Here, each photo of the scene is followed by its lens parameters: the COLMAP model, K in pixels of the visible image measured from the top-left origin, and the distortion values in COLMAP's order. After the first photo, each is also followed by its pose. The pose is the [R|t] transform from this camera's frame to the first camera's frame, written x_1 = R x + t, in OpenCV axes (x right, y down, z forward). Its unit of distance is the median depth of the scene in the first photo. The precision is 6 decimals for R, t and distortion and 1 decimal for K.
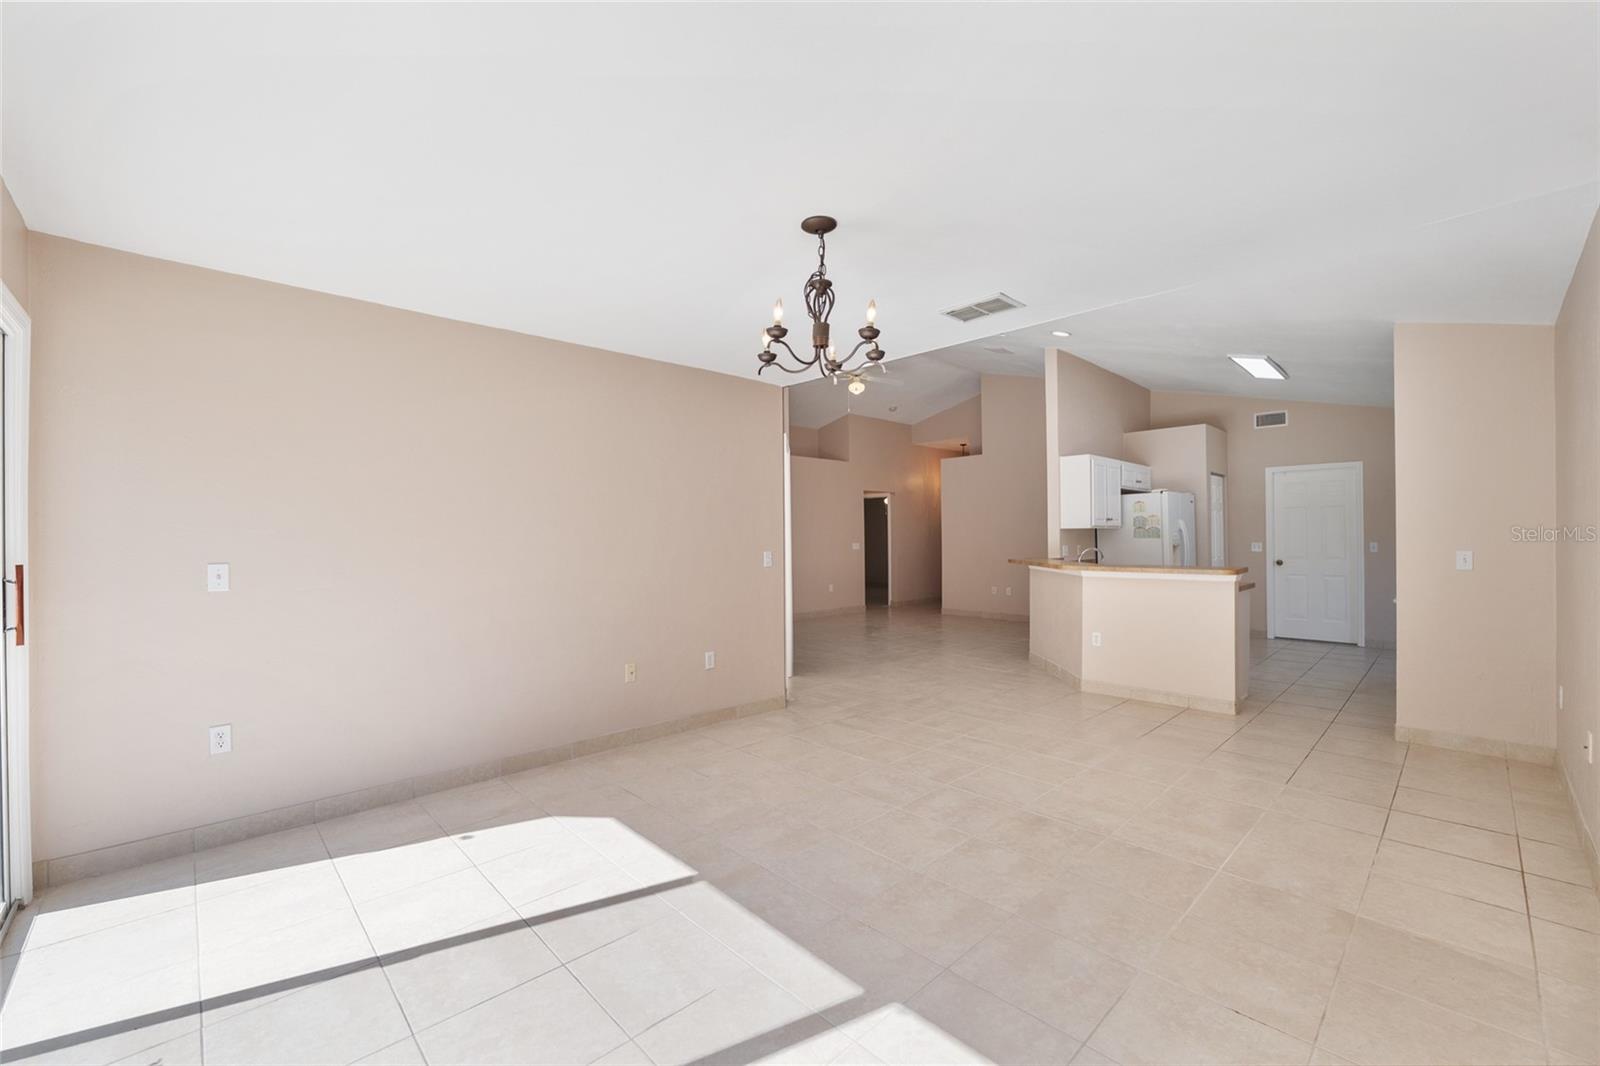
lens RADIAL K [[663.7, 0, 797.4], [0, 663.7, 536.2], [0, 0, 1]] dist [-0.009956, 0.000061]
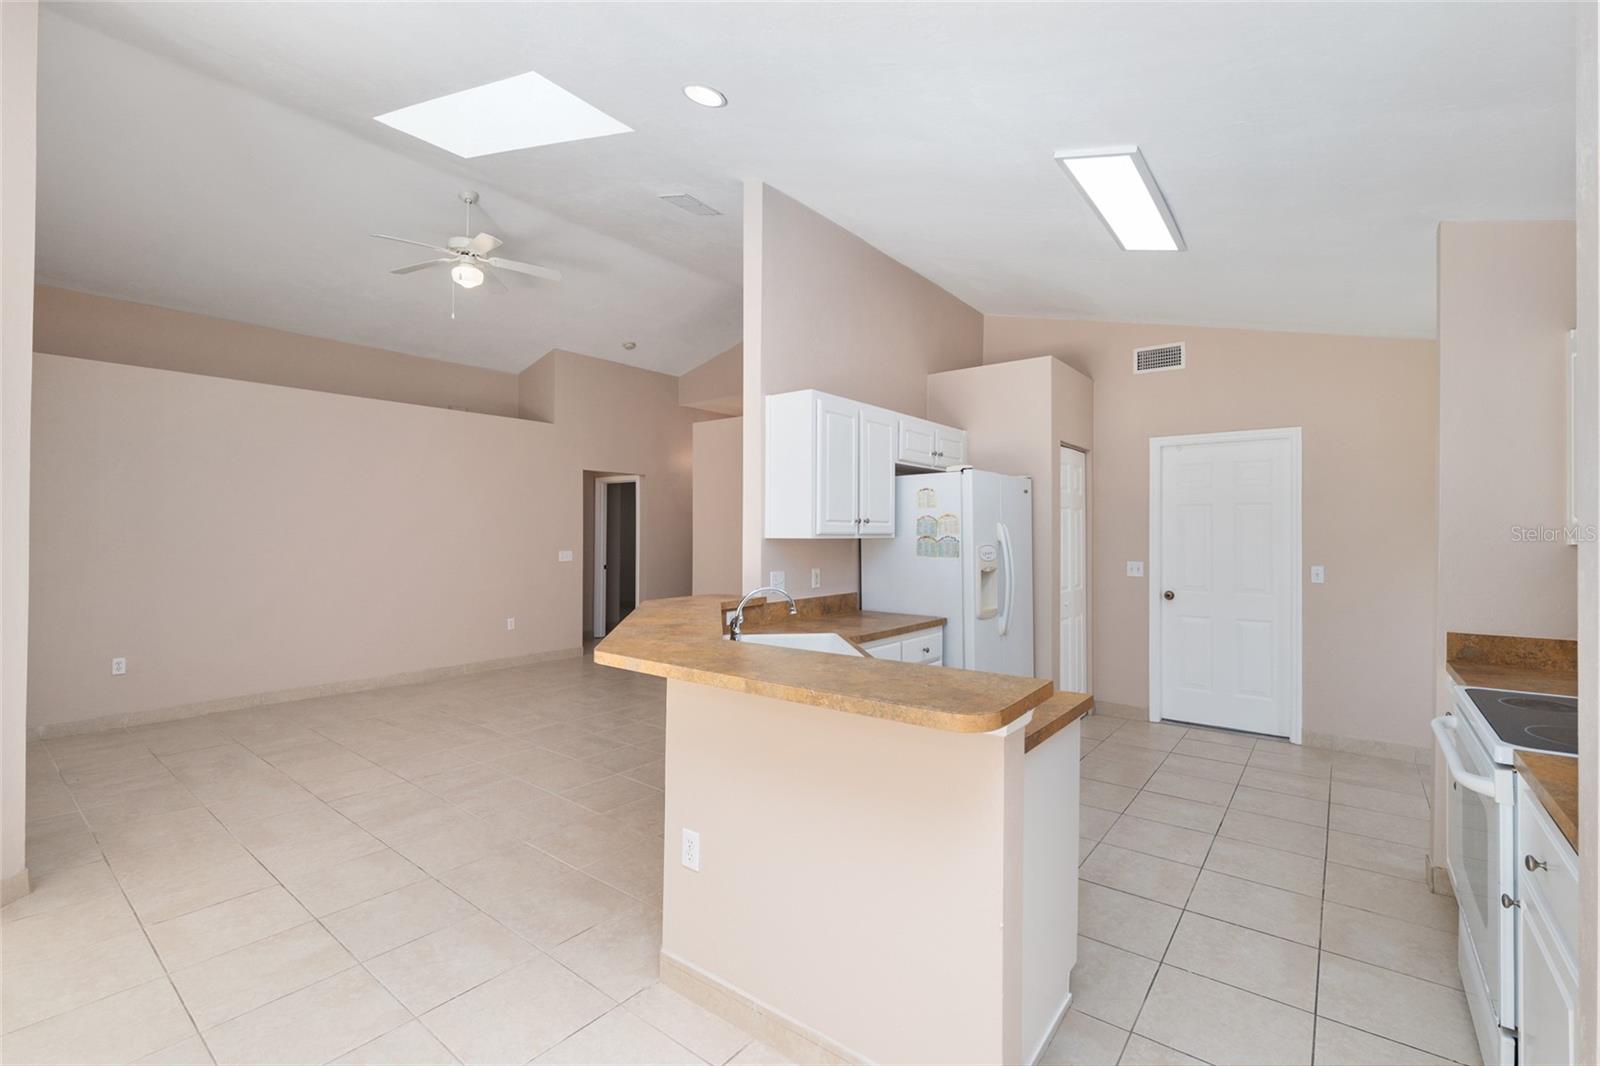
lens RADIAL K [[693.9, 0, 807.3], [0, 693.9, 533.4], [0, 0, 1]] dist [-0.000413, 0.000290]
pose [[0.990819, 0.010761, 0.134770, 0.332371], [-0.011029, 0.999938, 0.001240, -0.014796], [-0.134748, -0.002715, 0.990876, 0.437497]]
